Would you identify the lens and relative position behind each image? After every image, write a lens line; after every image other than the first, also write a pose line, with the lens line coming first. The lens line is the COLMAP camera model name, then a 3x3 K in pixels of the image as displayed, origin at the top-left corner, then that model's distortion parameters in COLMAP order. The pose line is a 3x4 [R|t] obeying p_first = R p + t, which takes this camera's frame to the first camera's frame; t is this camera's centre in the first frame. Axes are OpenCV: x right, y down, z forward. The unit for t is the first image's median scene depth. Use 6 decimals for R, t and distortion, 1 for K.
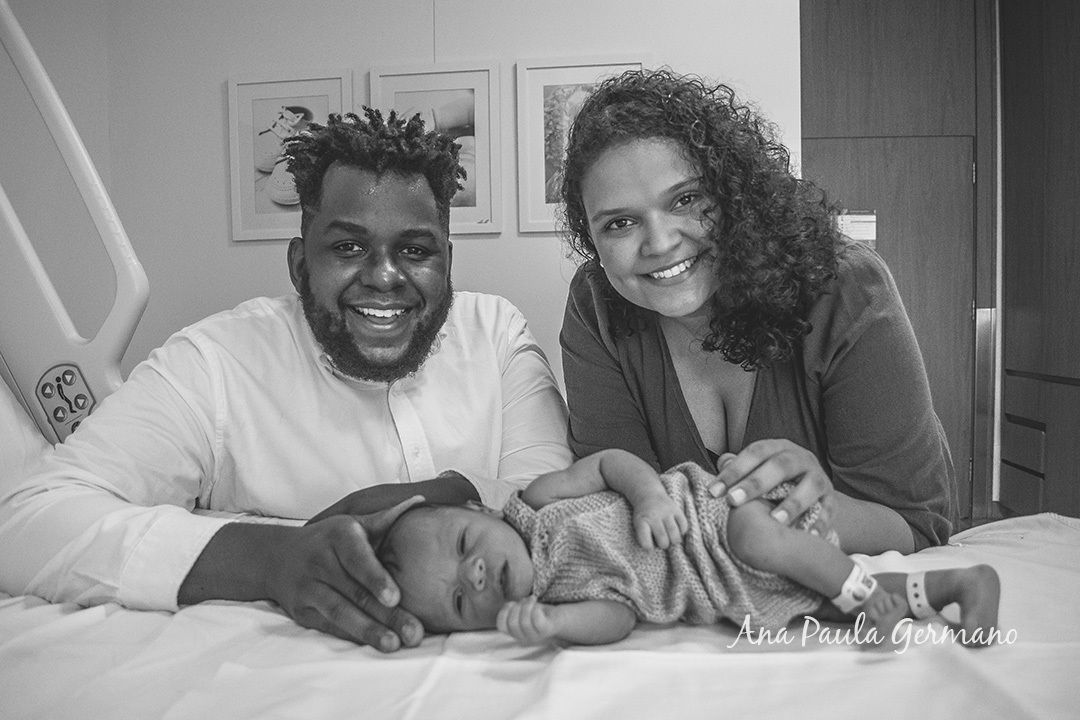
lens RADIAL K [[868.7, 0, 543.7], [0, 868.7, 364.8], [0, 0, 1]] dist [-0.076107, 0.007521]
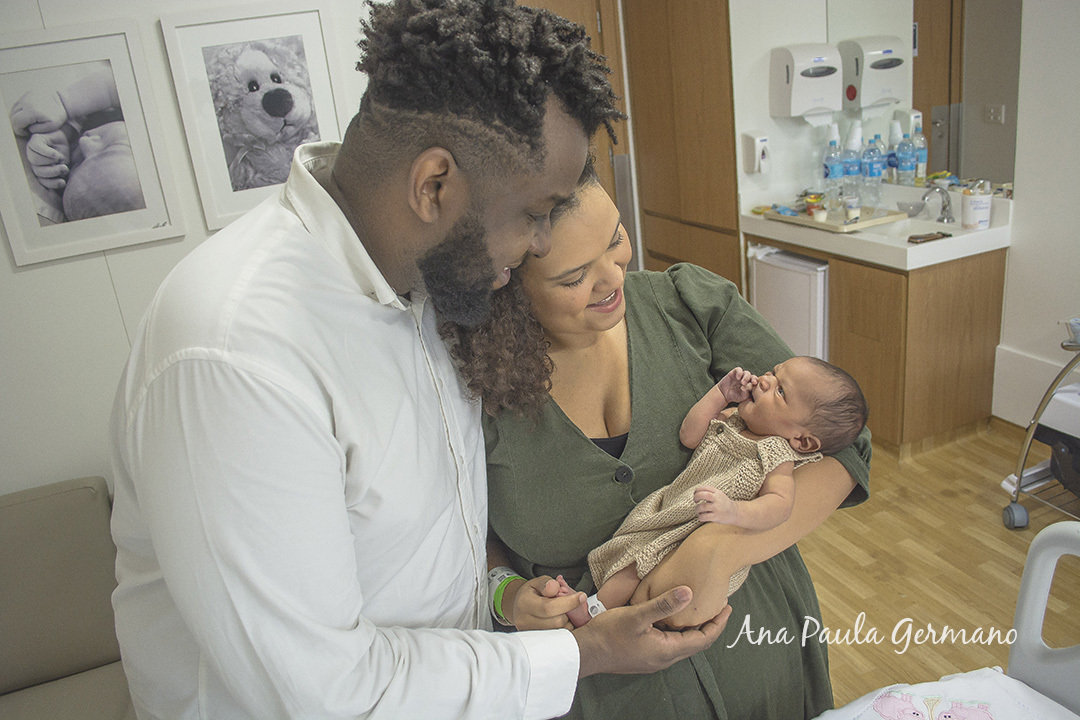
lens RADIAL K [[868.7, 0, 543.7], [0, 868.7, 364.8], [0, 0, 1]] dist [-0.076107, 0.007521]
pose [[0.878260, -0.240556, 0.413270, -0.114840], [0.126501, 0.950341, 0.284340, -0.220157], [-0.461147, -0.197445, 0.865077, 0.105495]]
